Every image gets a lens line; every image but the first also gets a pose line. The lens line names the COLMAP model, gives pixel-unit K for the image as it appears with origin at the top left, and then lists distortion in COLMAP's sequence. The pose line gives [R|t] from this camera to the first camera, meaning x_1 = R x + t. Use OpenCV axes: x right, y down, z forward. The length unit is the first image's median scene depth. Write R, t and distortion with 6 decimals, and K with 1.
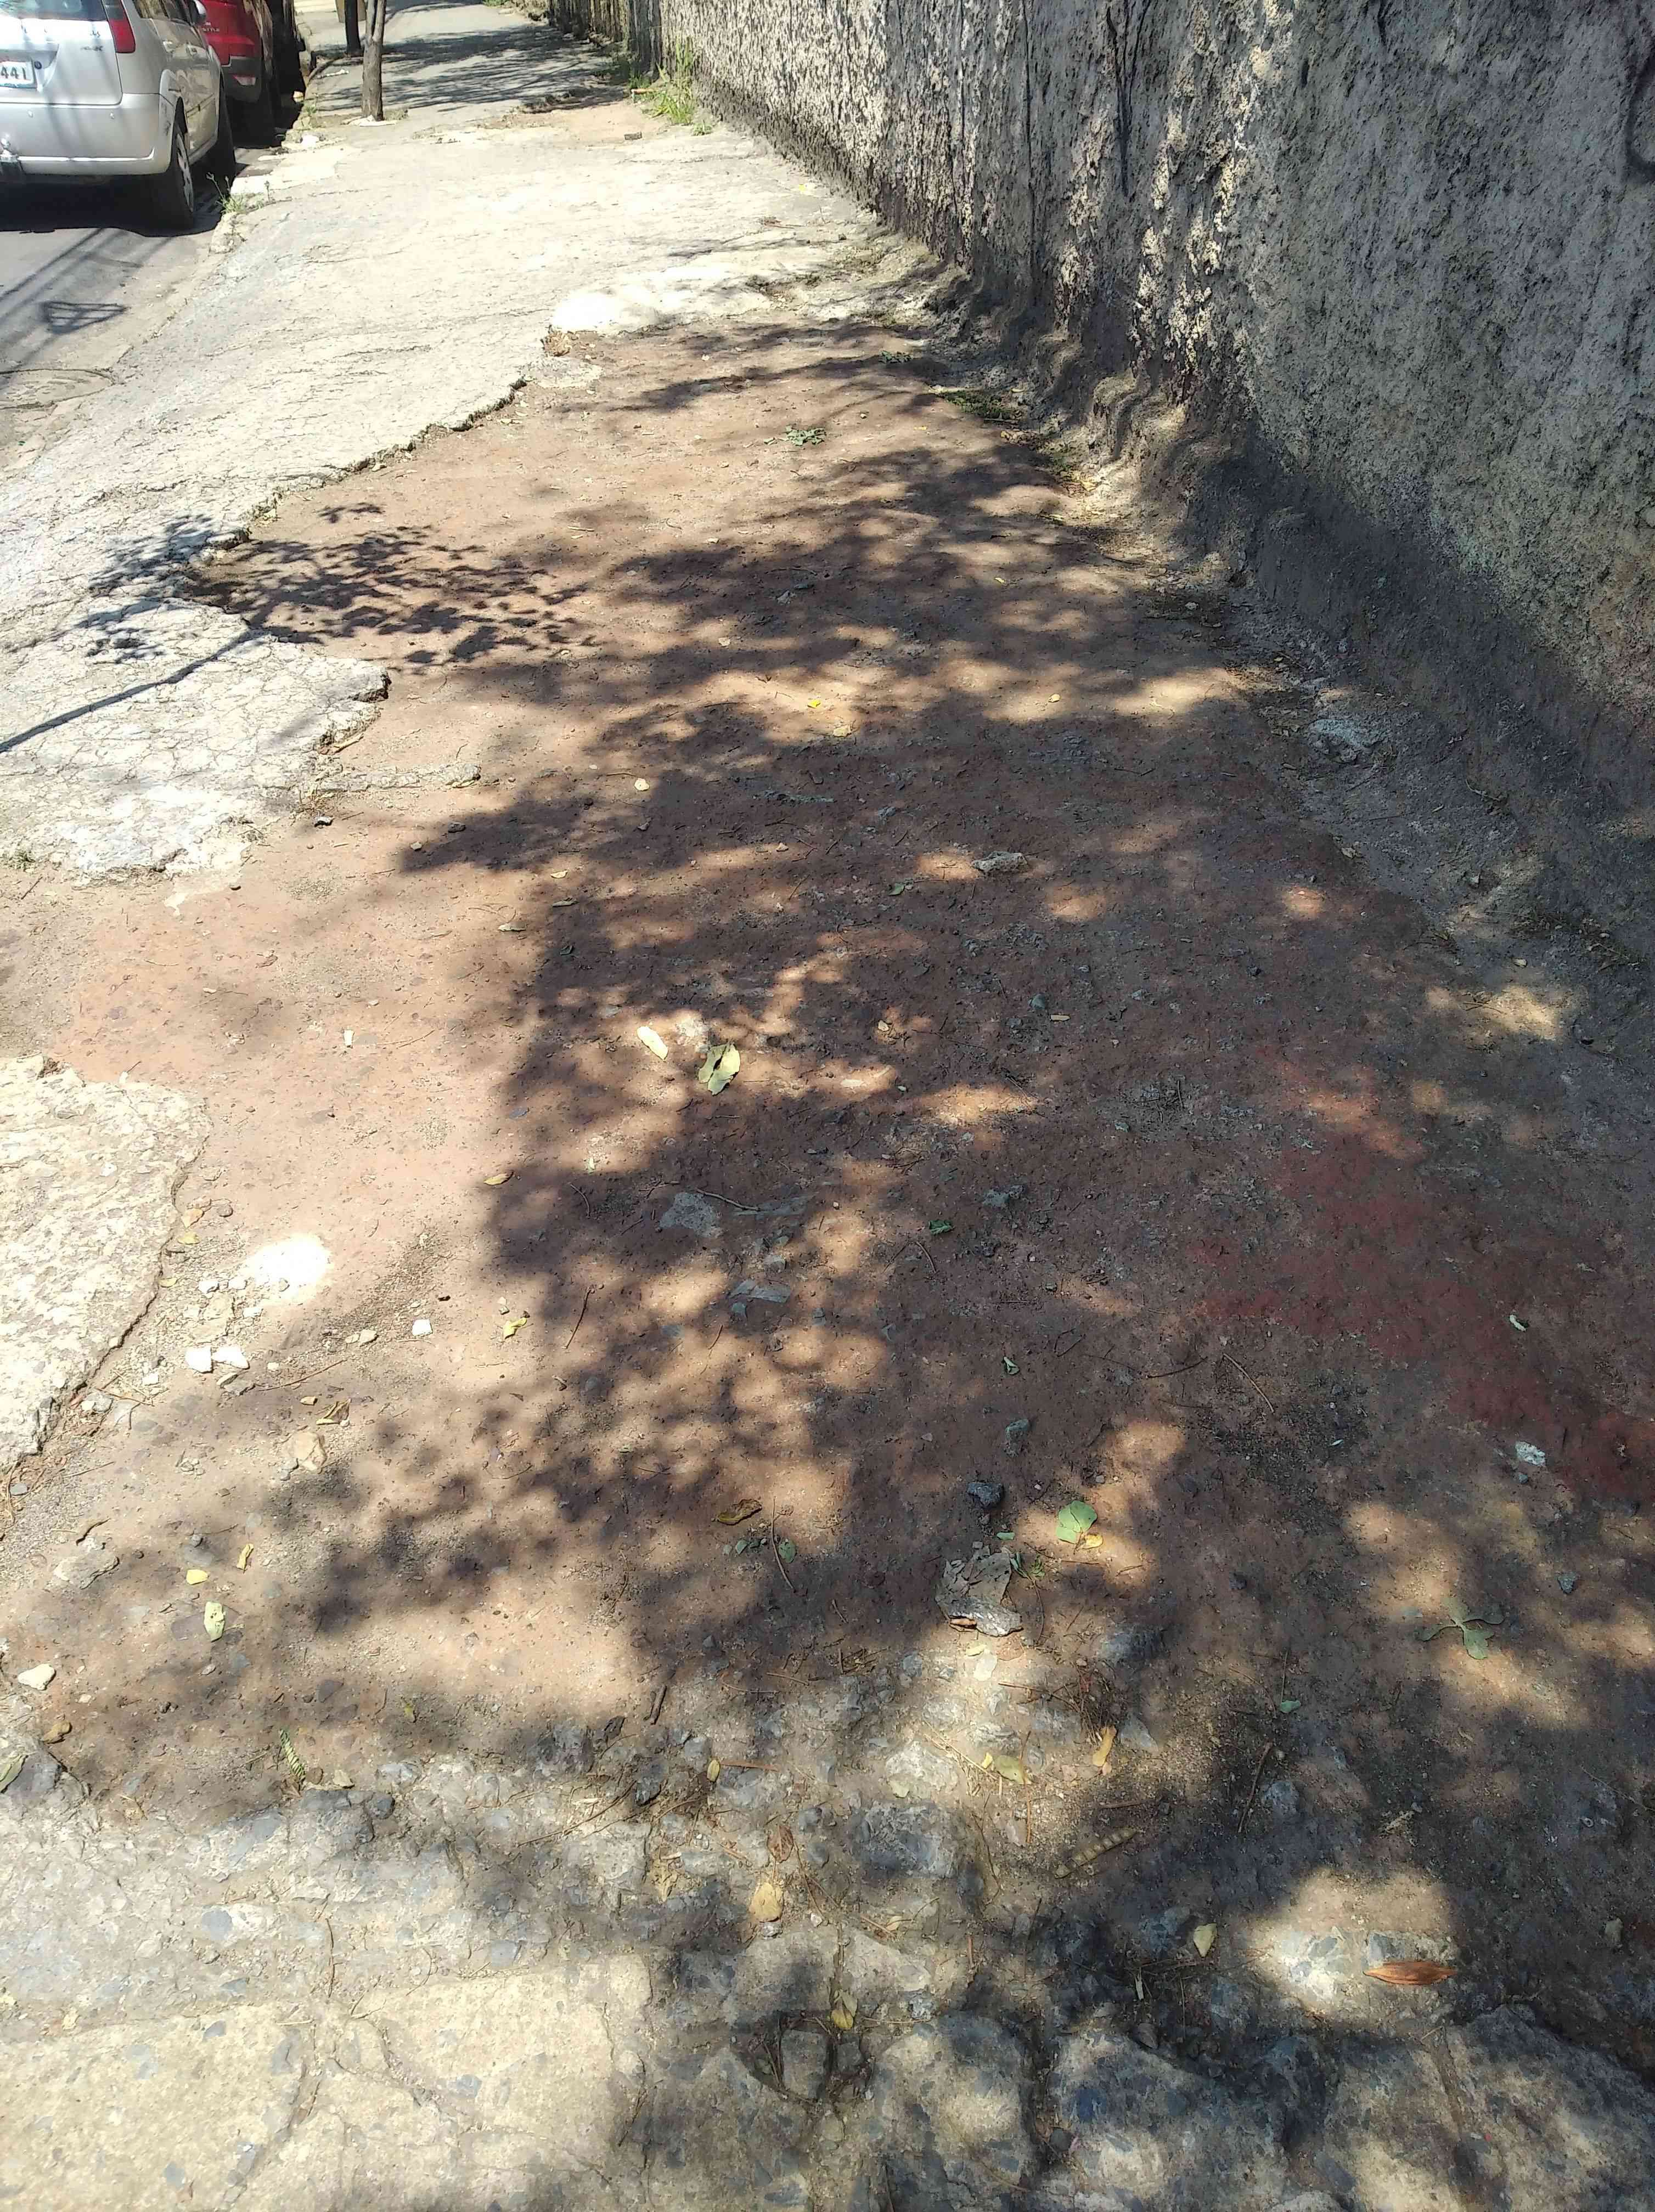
lens RADIAL K [[1733.6, 0, 867.3], [0, 1733.6, 1111.4], [0, 0, 1]] dist [-0.010384, 0.006891]
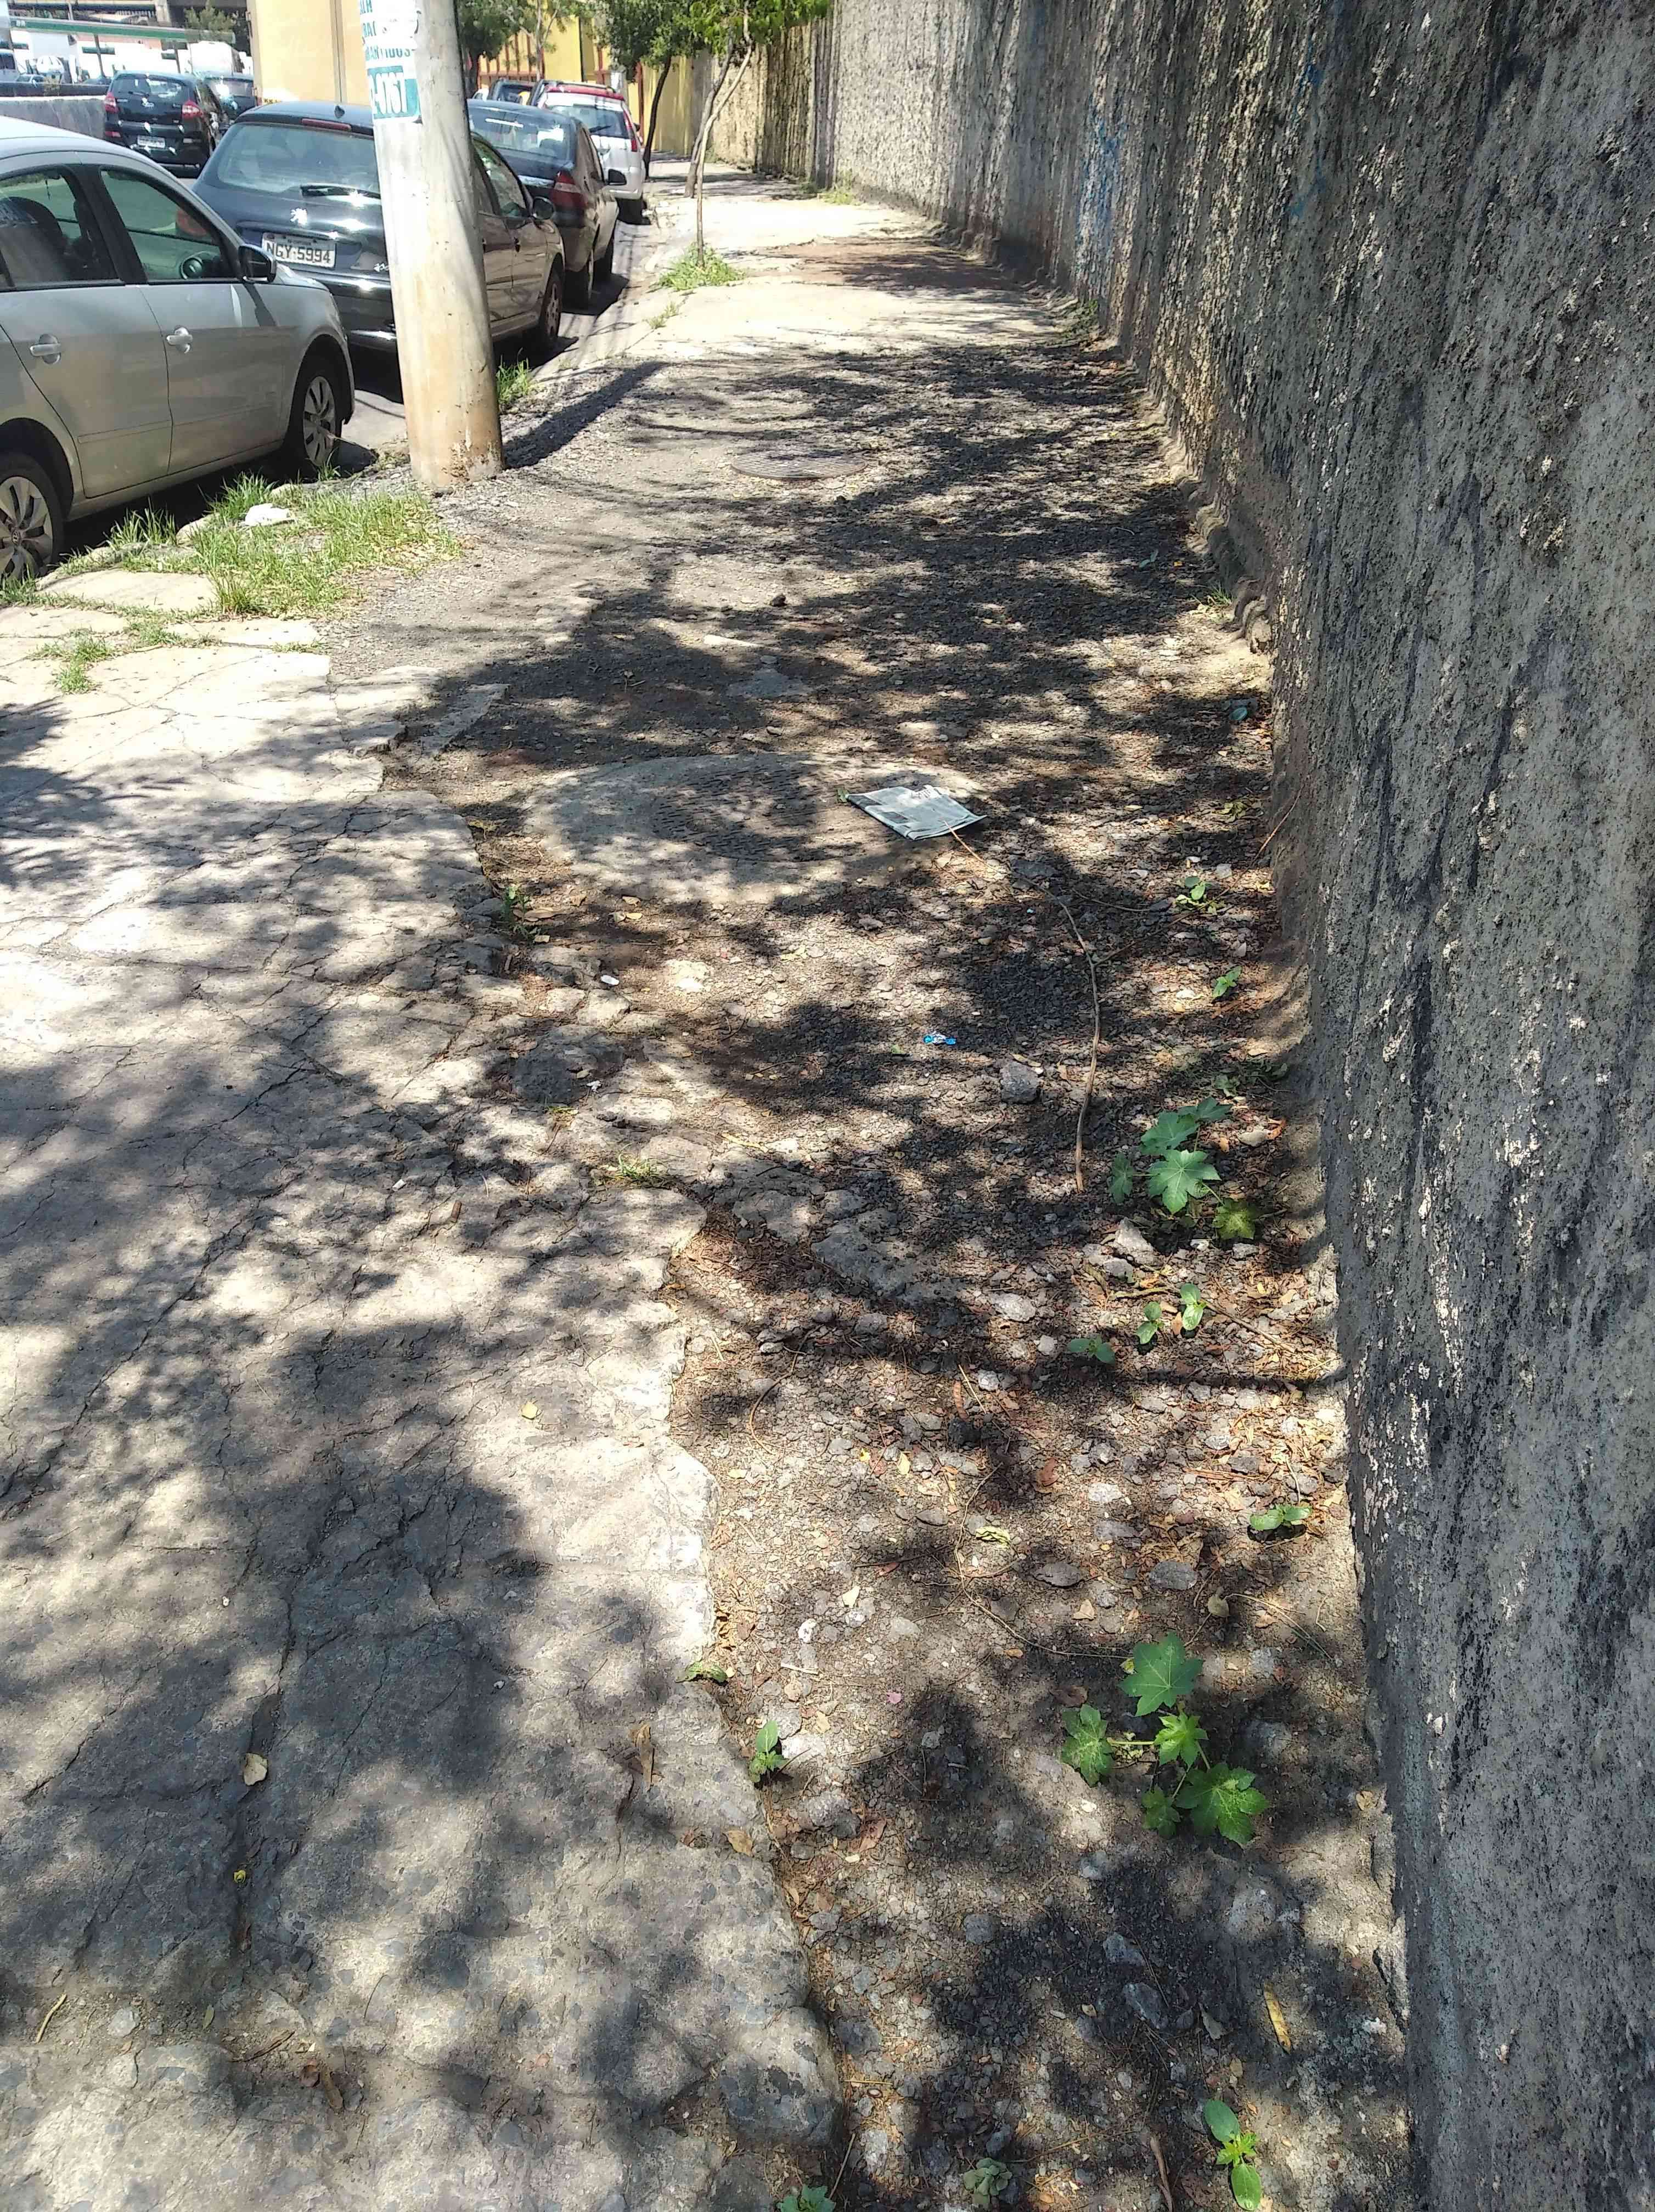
lens RADIAL K [[1733.6, 0, 867.3], [0, 1733.6, 1111.4], [0, 0, 1]] dist [-0.010384, 0.006891]
pose [[0.997154, 0.074010, -0.014362, 0.064591], [-0.074993, 0.993261, -0.088367, 1.305781], [0.007725, 0.089192, 0.995984, -1.854777]]
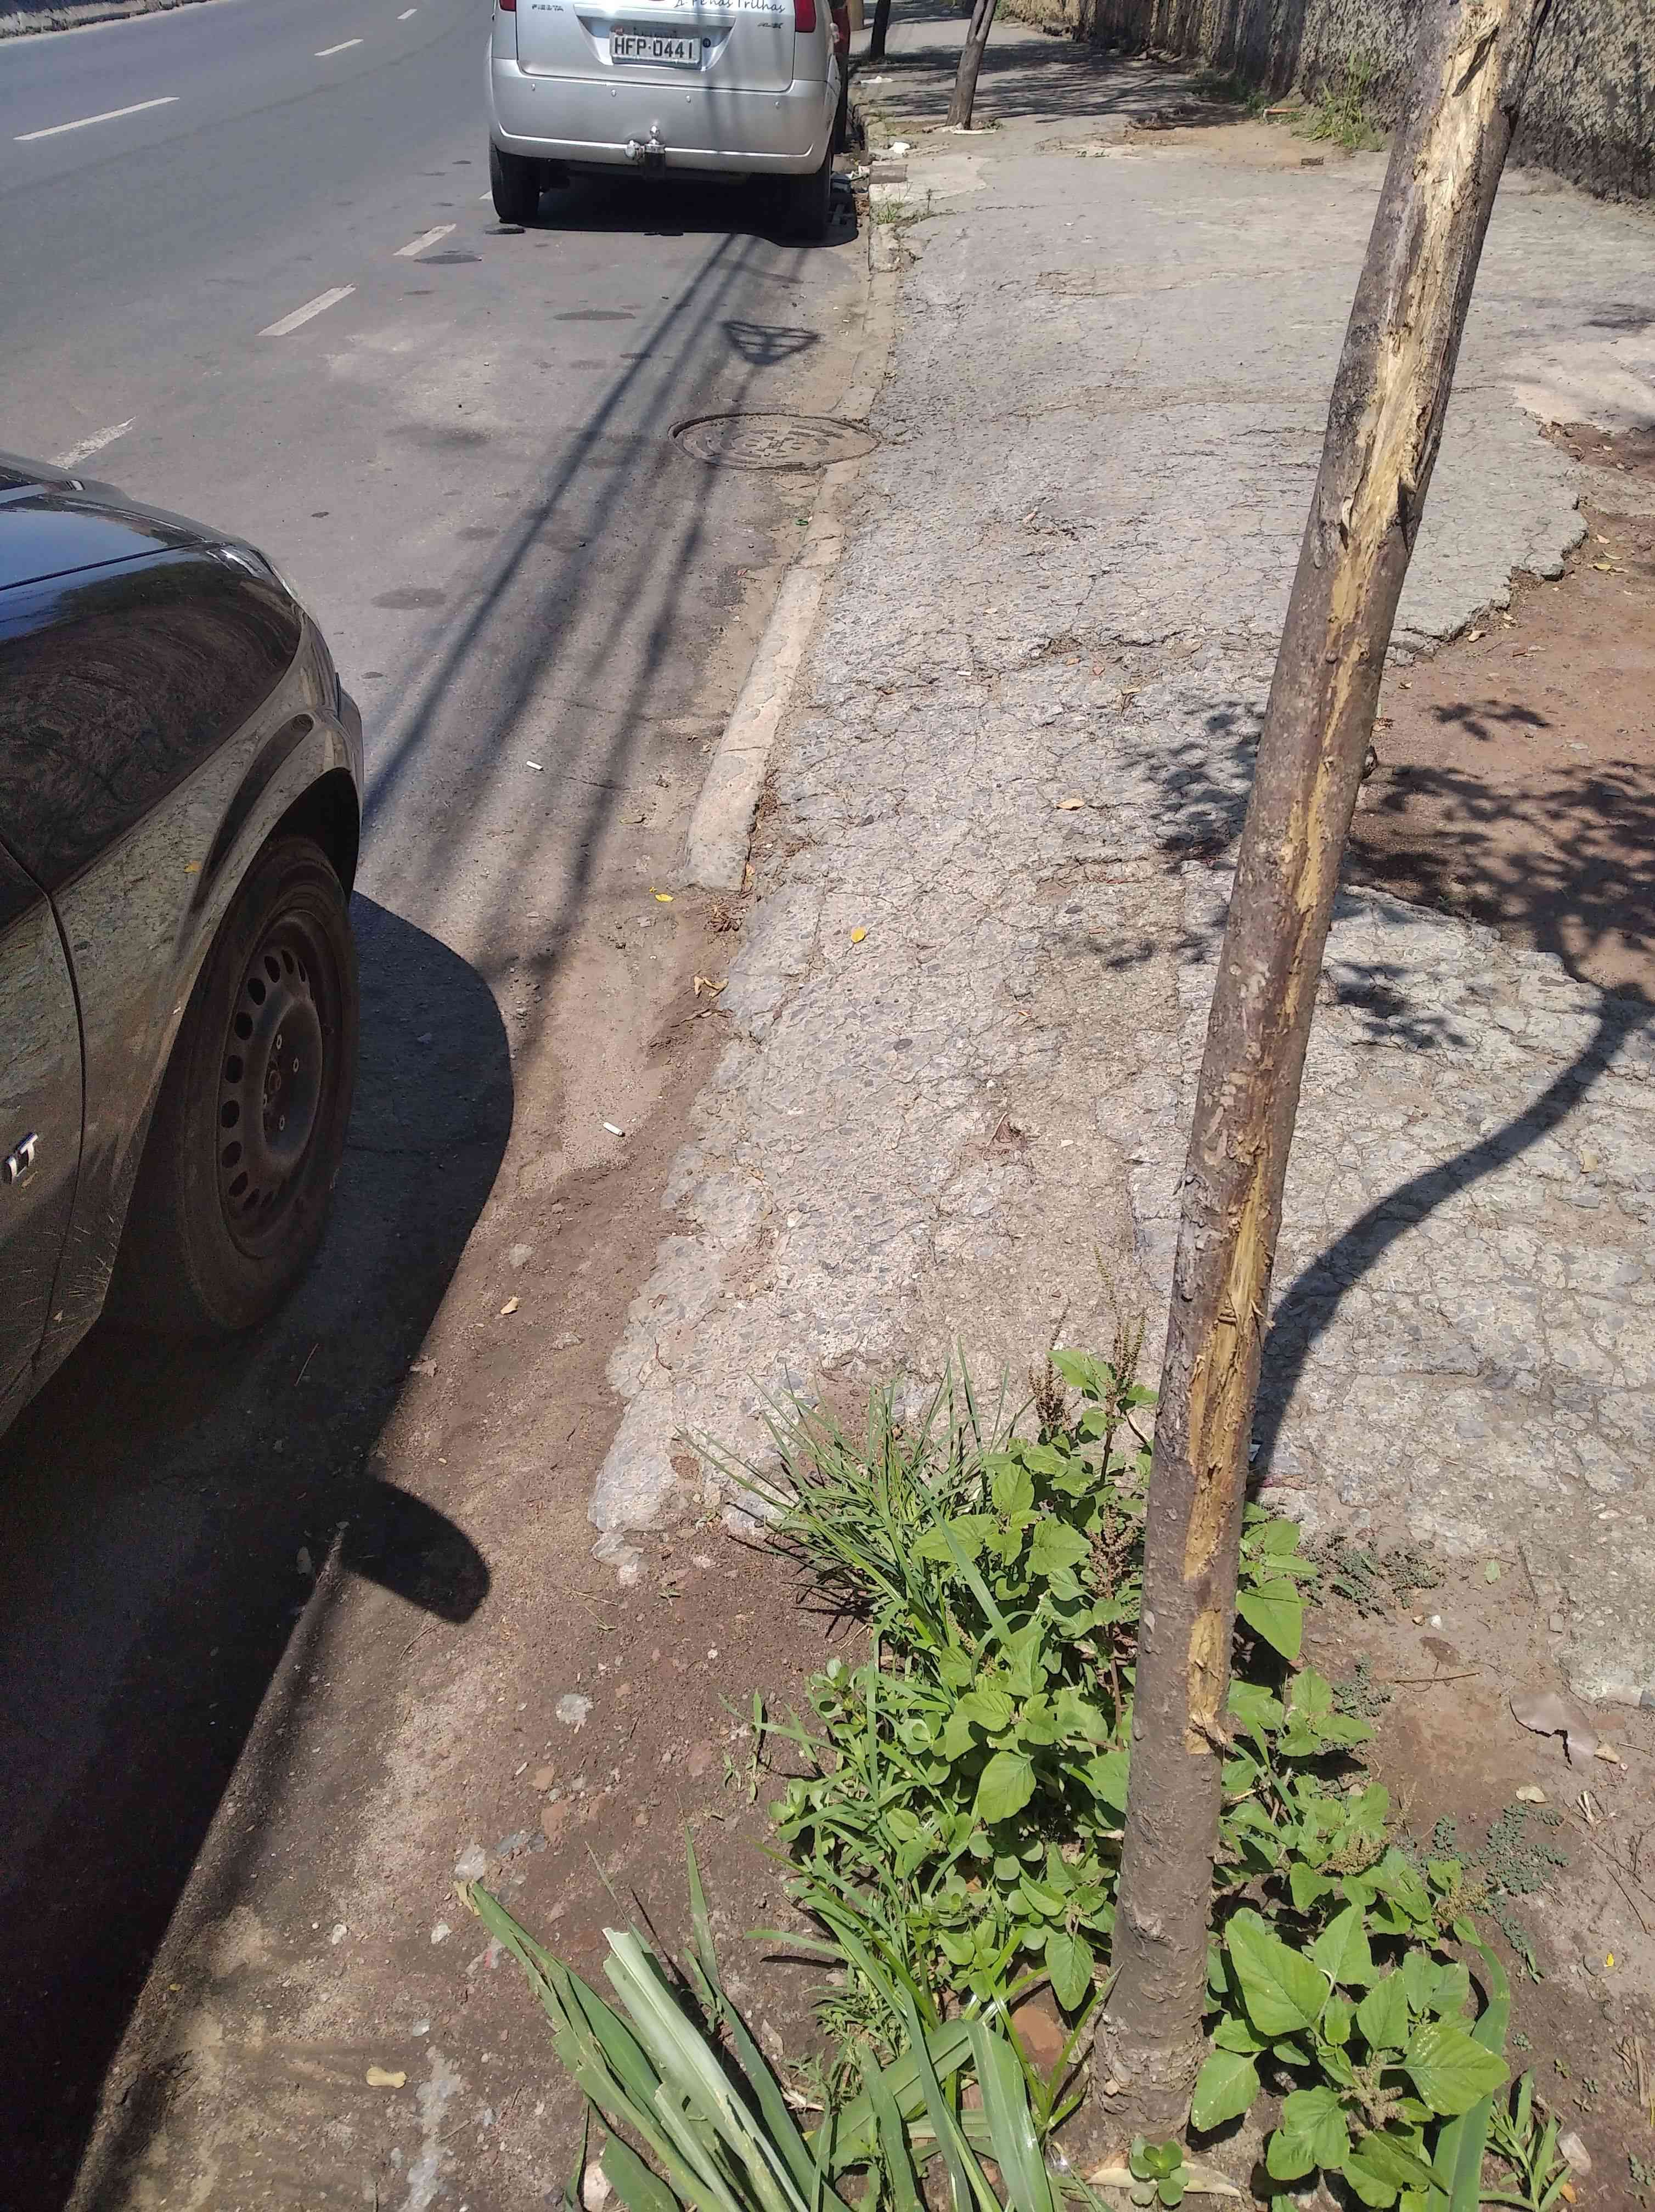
lens RADIAL K [[1723.1, 0, 827.5], [0, 1723.1, 1106.0], [0, 0, 1]] dist [0.021690, -0.052180]
pose [[0.979252, 0.131950, -0.153800, -0.287216], [-0.134269, 0.990934, -0.004738, -0.117435], [0.151780, 0.025290, 0.988091, 0.237598]]
